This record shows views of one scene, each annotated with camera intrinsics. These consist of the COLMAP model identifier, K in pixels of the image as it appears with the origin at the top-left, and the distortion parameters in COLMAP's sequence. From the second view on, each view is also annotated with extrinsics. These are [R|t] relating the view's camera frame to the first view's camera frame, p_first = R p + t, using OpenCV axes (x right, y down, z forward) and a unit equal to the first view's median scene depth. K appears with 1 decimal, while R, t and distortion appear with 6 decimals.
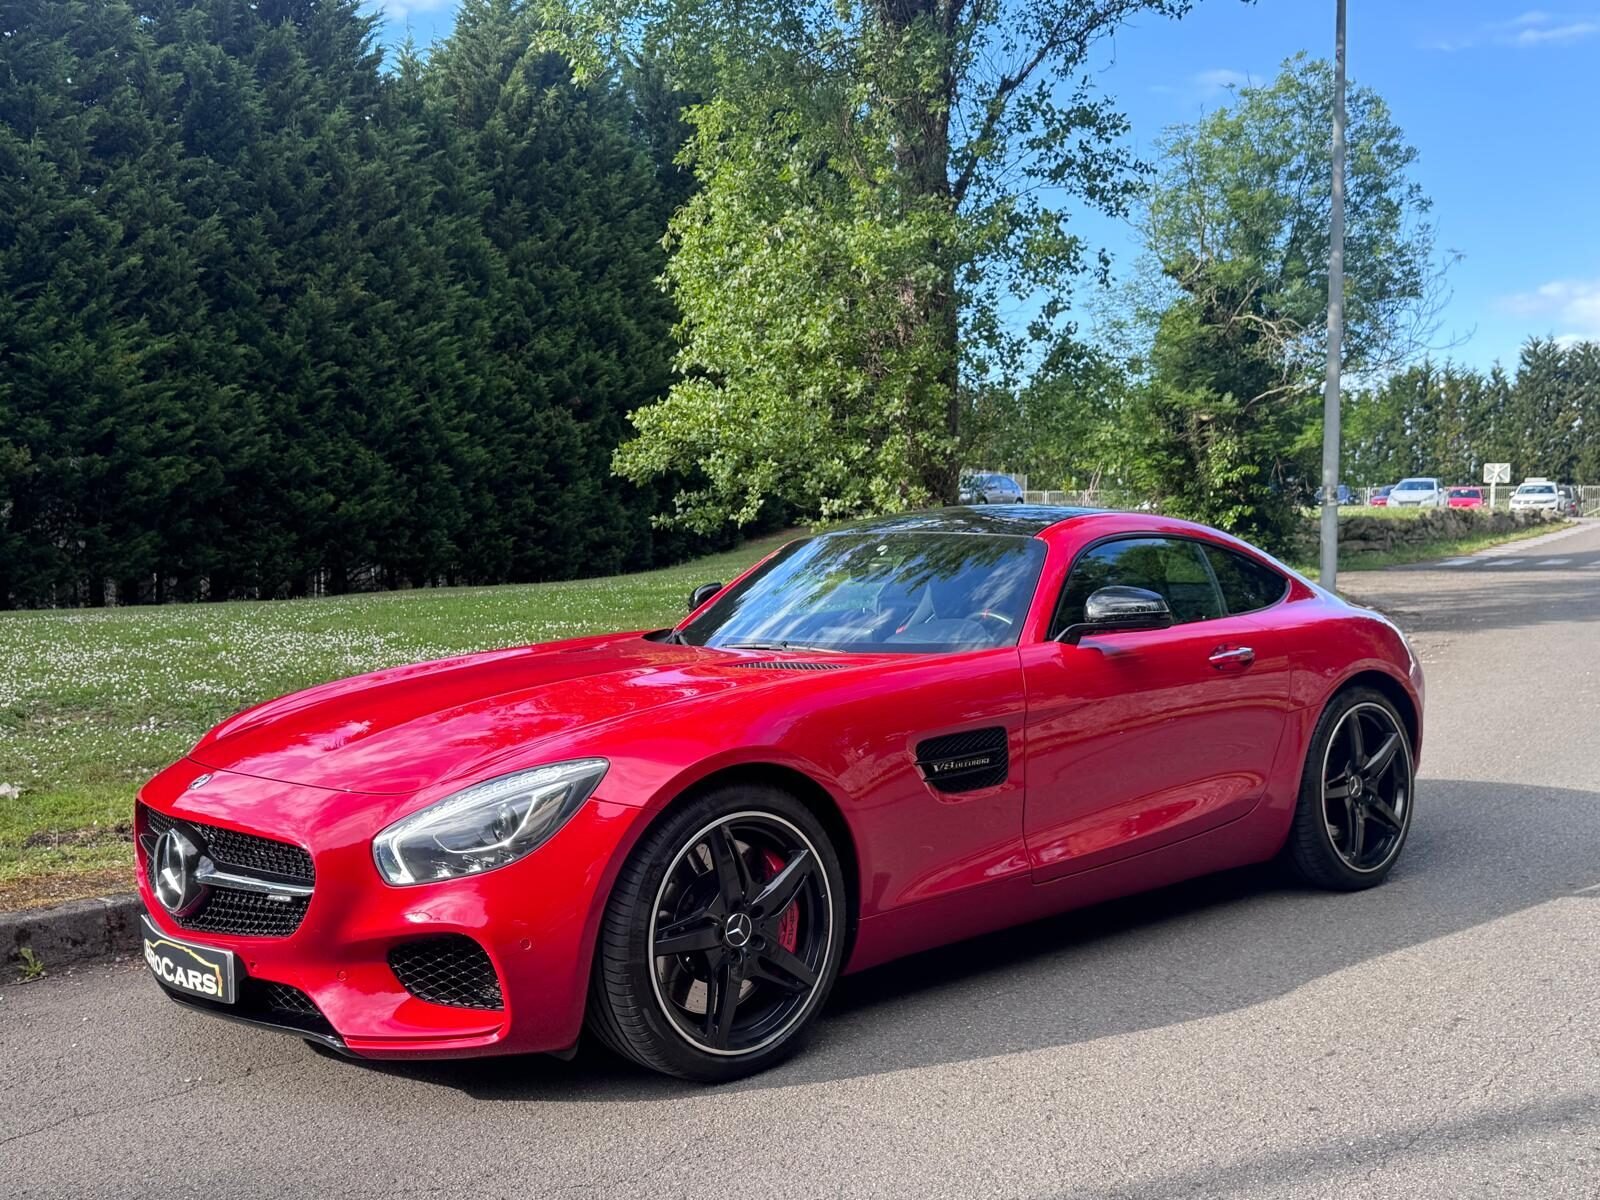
lens RADIAL K [[1663.2, 0, 799.4], [0, 1663.2, 659.1], [0, 0, 1]] dist [0.216955, -0.487804]
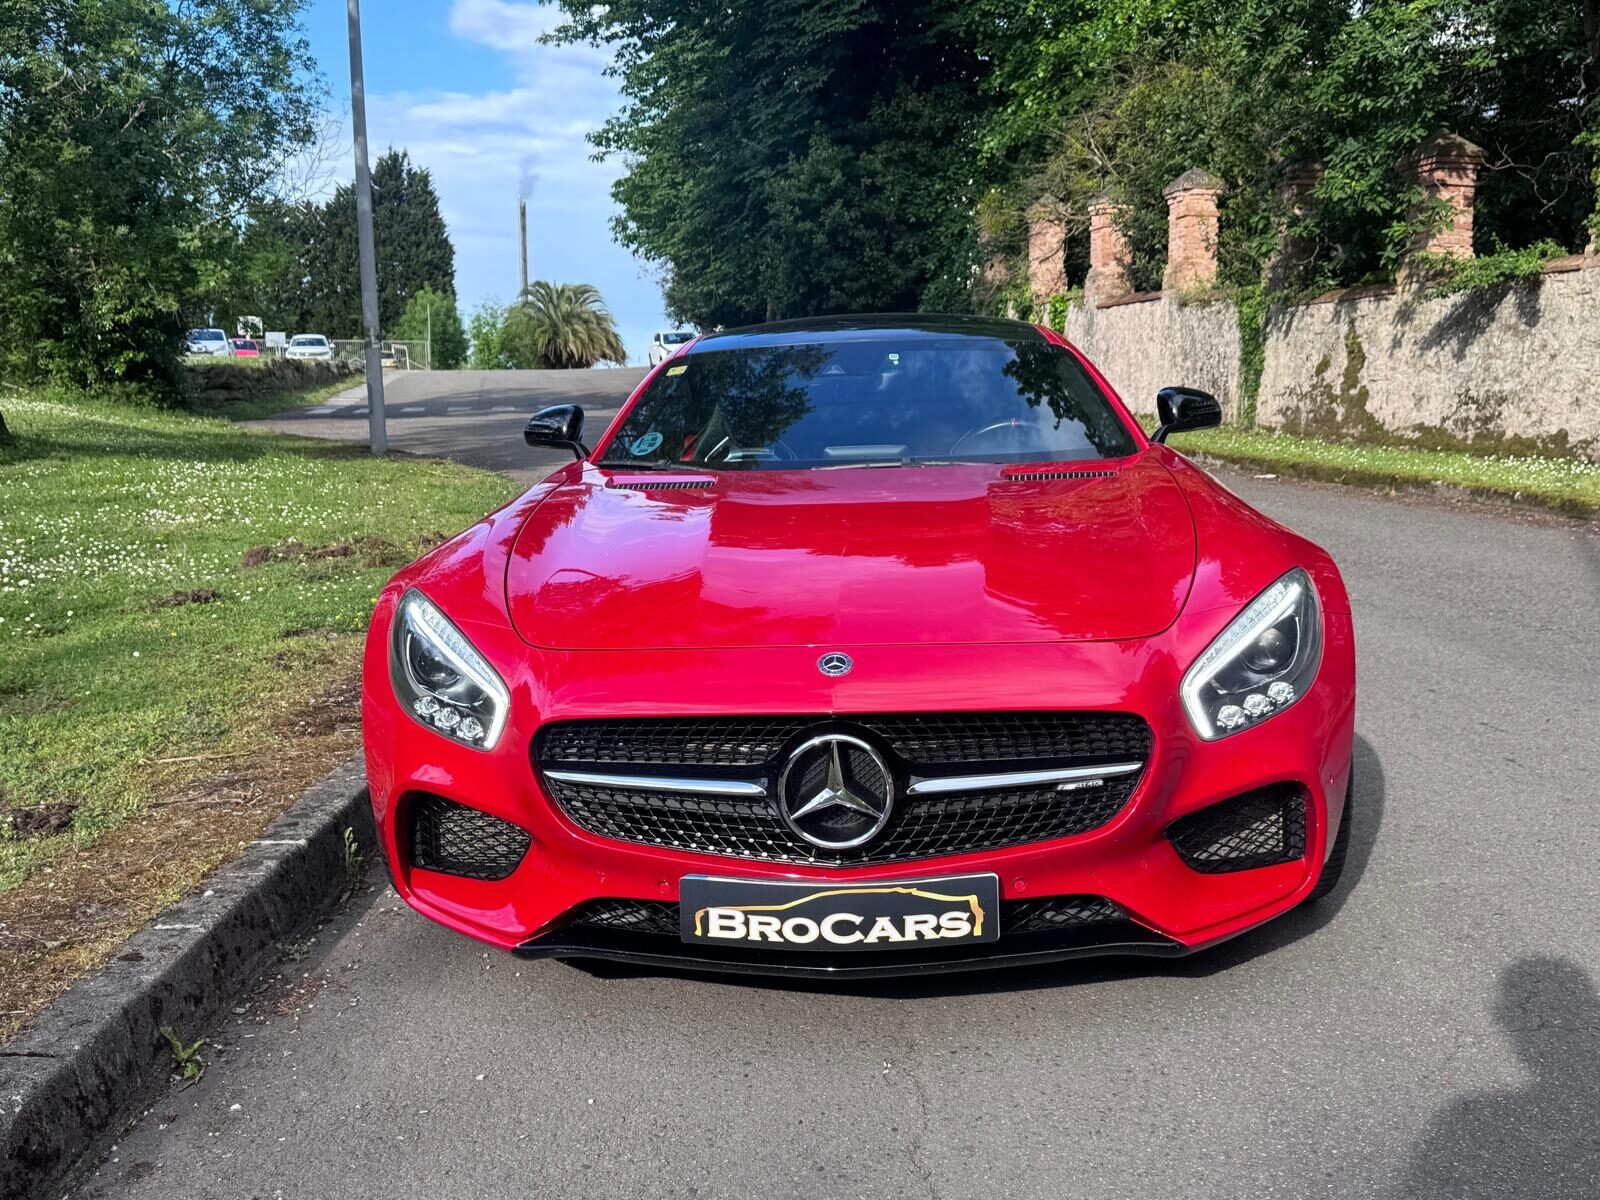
lens RADIAL K [[1639.0, 0, 823.8], [0, 1639.0, 647.9], [0, 0, 1]] dist [0.182345, -0.320342]
pose [[0.685889, -0.125628, 0.716781, -0.156375], [0.070599, 0.991827, 0.106278, -0.001317], [-0.724274, -0.022291, 0.689152, 0.097854]]
